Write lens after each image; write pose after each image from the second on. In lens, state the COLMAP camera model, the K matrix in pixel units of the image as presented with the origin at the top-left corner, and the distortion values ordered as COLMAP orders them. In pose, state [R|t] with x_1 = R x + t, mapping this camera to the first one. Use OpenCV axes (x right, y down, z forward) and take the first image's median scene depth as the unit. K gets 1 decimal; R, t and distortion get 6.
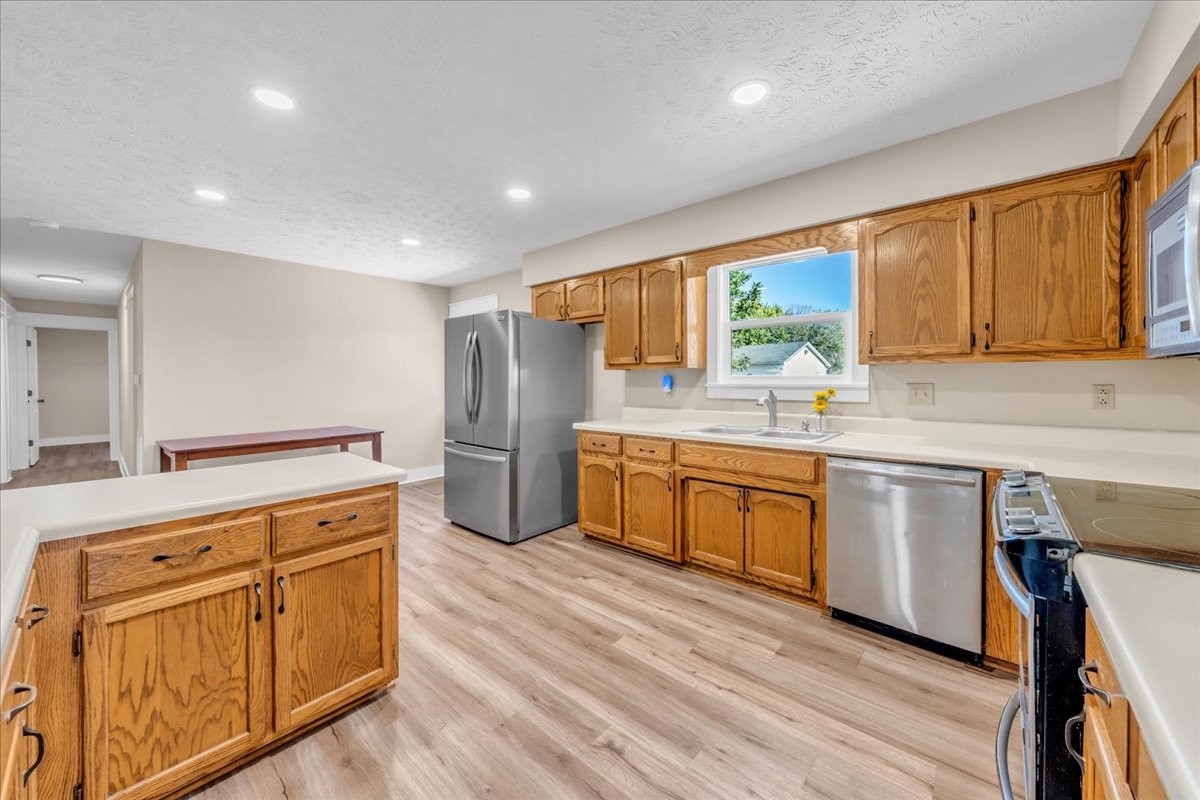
lens RADIAL K [[445.3, 0, 602.7], [0, 445.3, 384.4], [0, 0, 1]] dist [-0.000907, -0.000078]
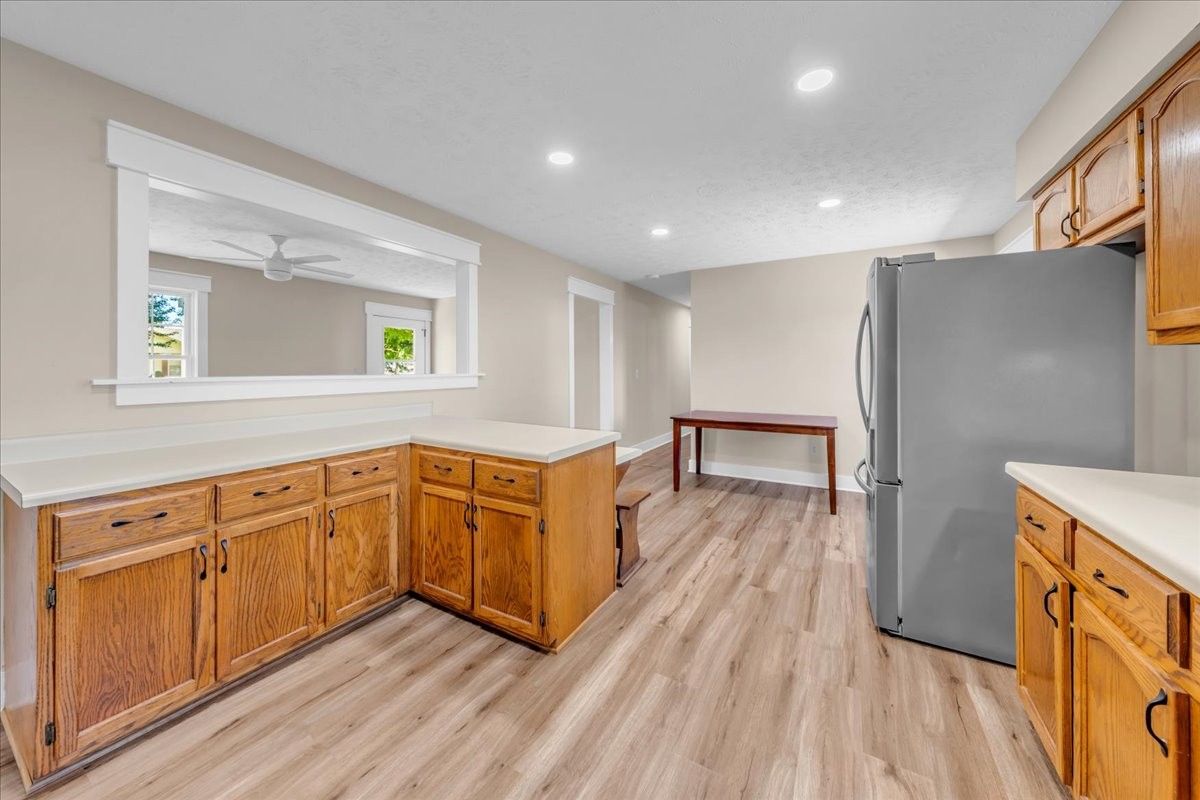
lens RADIAL K [[420.7, 0, 603.5], [0, 420.7, 367.8], [0, 0, 1]] dist [0.000183, -0.000014]
pose [[0.191439, 0.003888, -0.981497, 0.361456], [-0.014260, 0.999898, 0.001180, -0.009107], [0.981401, 0.013770, 0.191475, 0.603011]]
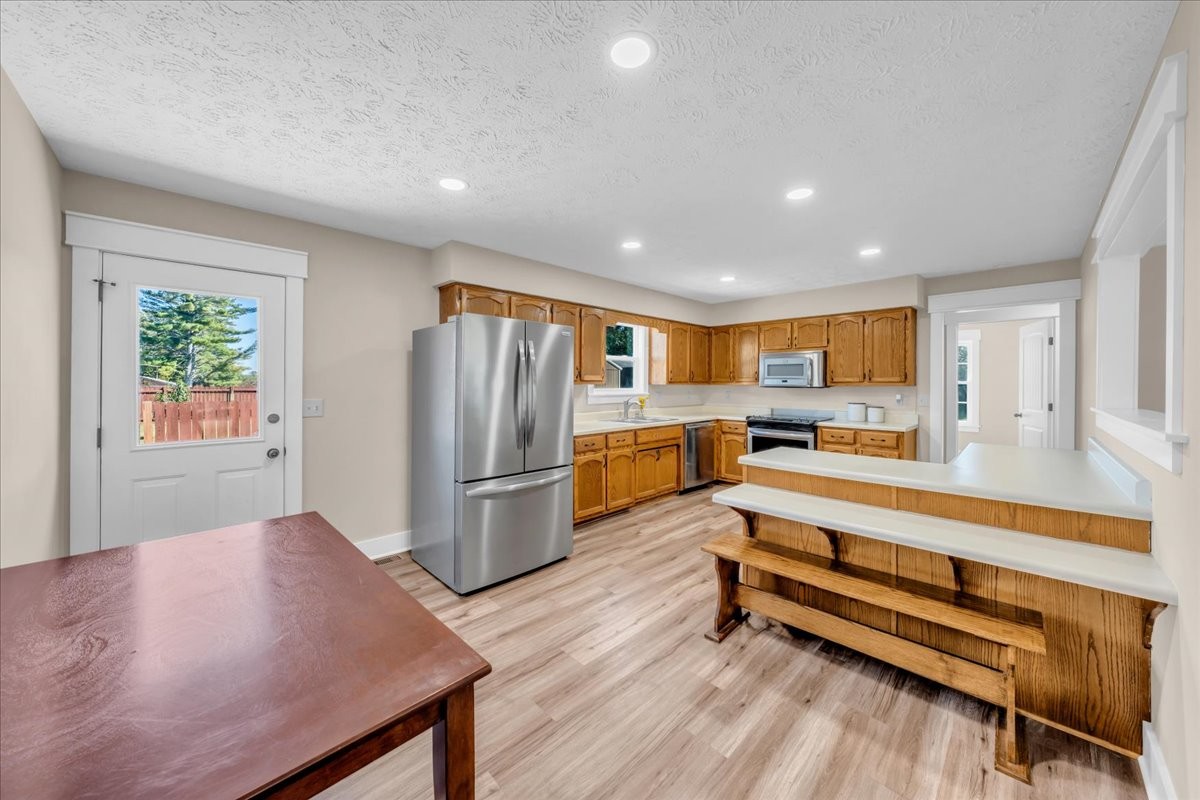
lens RADIAL K [[431.4, 0, 598.8], [0, 431.4, 383.3], [0, 0, 1]] dist [0.000451, -0.000057]
pose [[0.072233, 0.003819, 0.997380, -1.443747], [0.008491, 0.999954, -0.004444, -0.038155], [-0.997352, 0.008789, 0.072197, 1.041841]]
